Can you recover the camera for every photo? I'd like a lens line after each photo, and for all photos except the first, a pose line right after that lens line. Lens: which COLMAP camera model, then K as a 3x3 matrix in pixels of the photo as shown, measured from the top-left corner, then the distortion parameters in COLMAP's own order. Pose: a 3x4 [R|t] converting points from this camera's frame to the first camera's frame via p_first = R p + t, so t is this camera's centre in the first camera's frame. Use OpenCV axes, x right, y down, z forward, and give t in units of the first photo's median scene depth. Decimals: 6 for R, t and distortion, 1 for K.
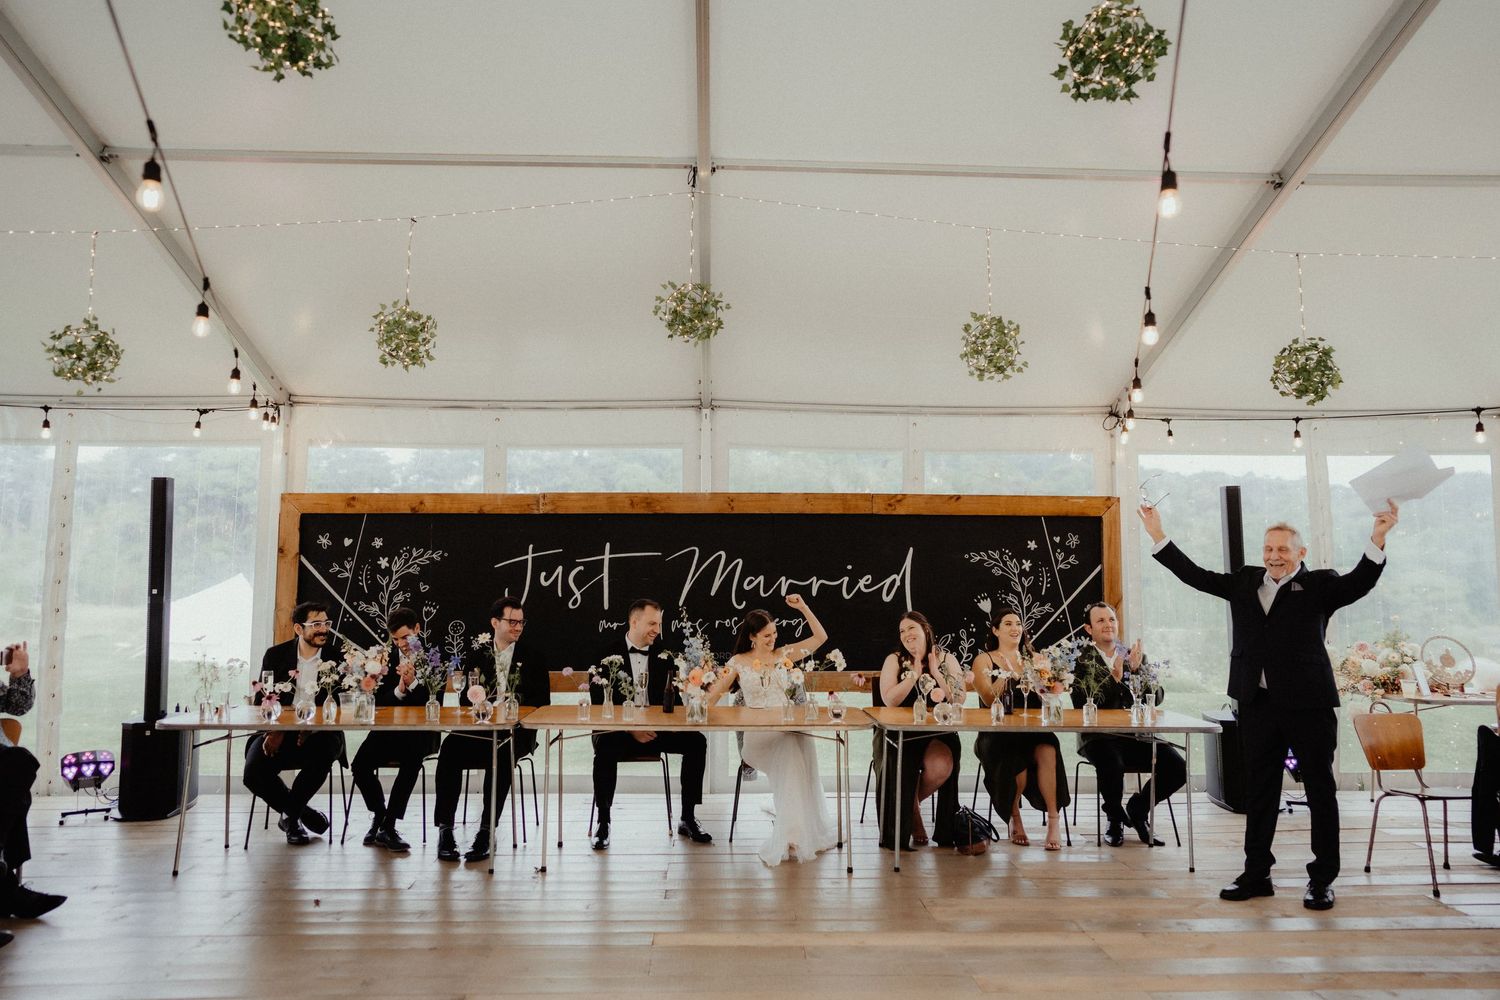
lens RADIAL K [[1010.5, 0, 758.3], [0, 1010.5, 497.3], [0, 0, 1]] dist [-0.042392, 0.049381]
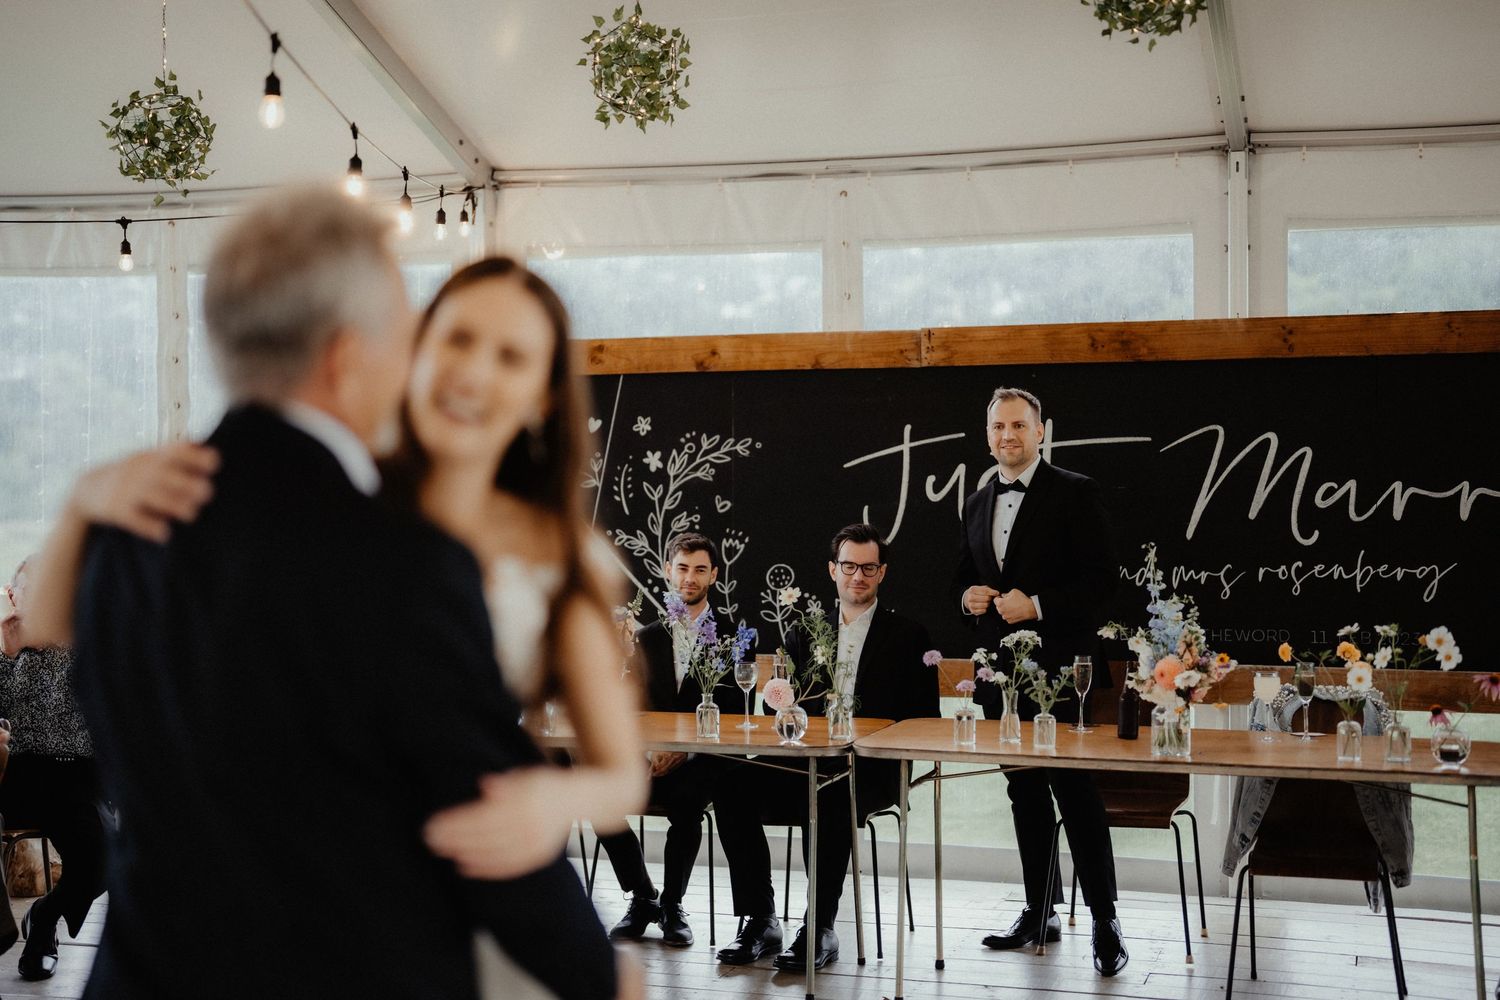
lens RADIAL K [[2077.9, 0, 755.5], [0, 2077.9, 491.7], [0, 0, 1]] dist [-0.000294, 0.000000]
pose [[0.938761, -0.002663, -0.344559, 0.095053], [0.032627, 0.996164, 0.081194, -0.012276], [0.343021, -0.087464, 0.935247, -0.081388]]
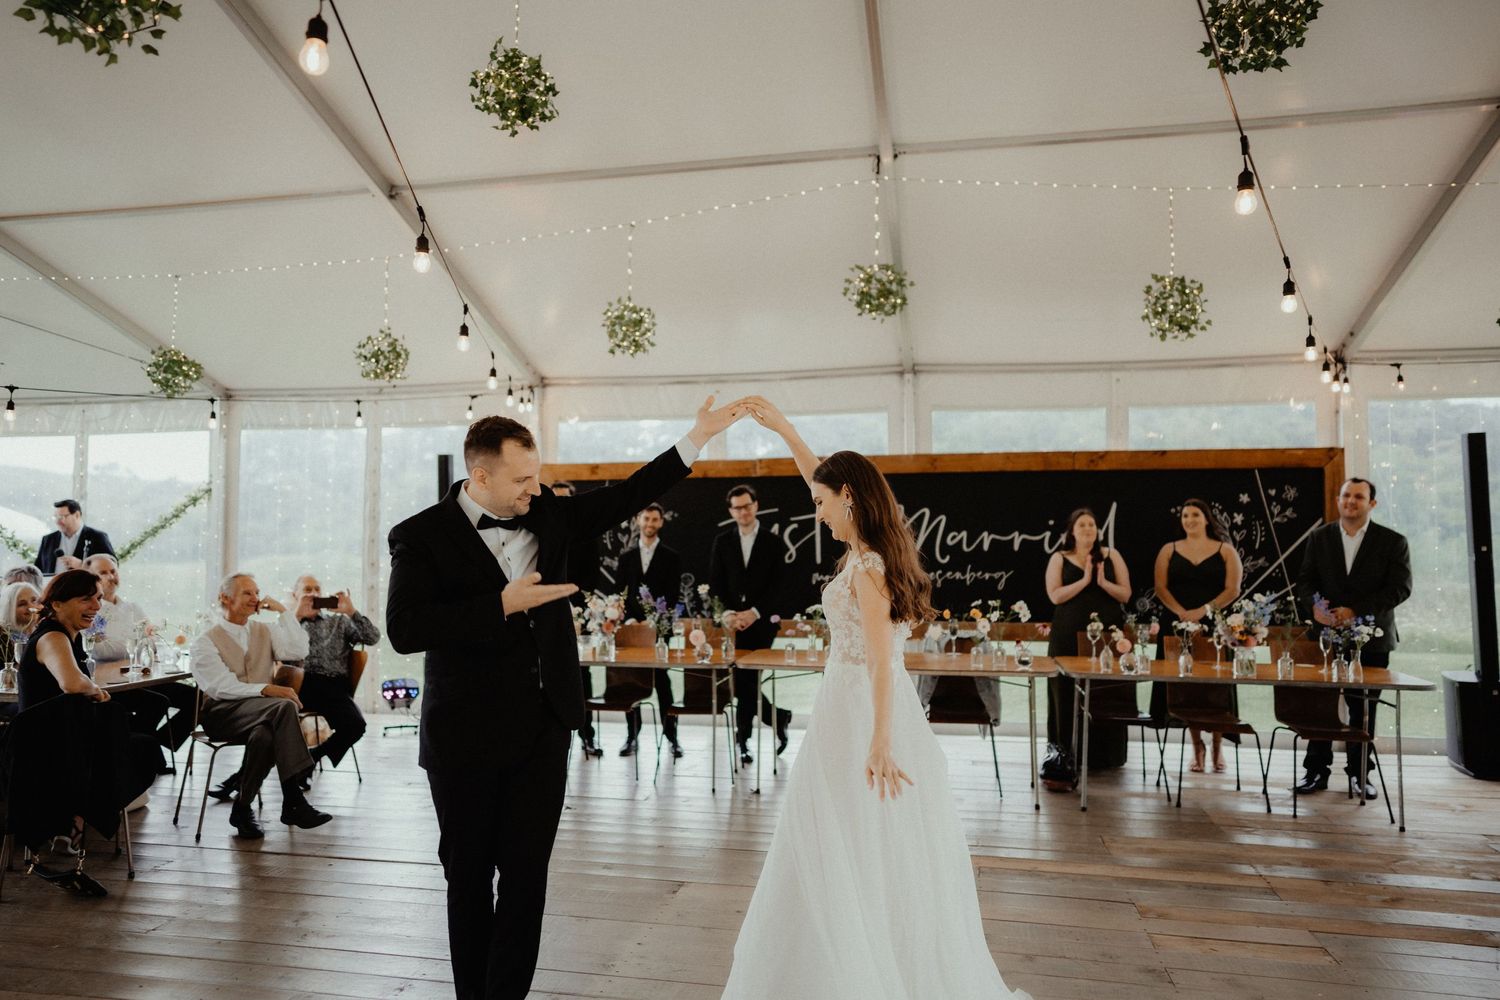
lens RADIAL K [[1010.5, 0, 749.8], [0, 1010.5, 509.8], [0, 0, 1]] dist [-0.042392, 0.049381]
pose [[0.969833, -0.012158, -0.243468, 0.050111], [0.026511, 0.998092, 0.055764, -0.010799], [0.242326, -0.060536, 0.968304, -0.078129]]
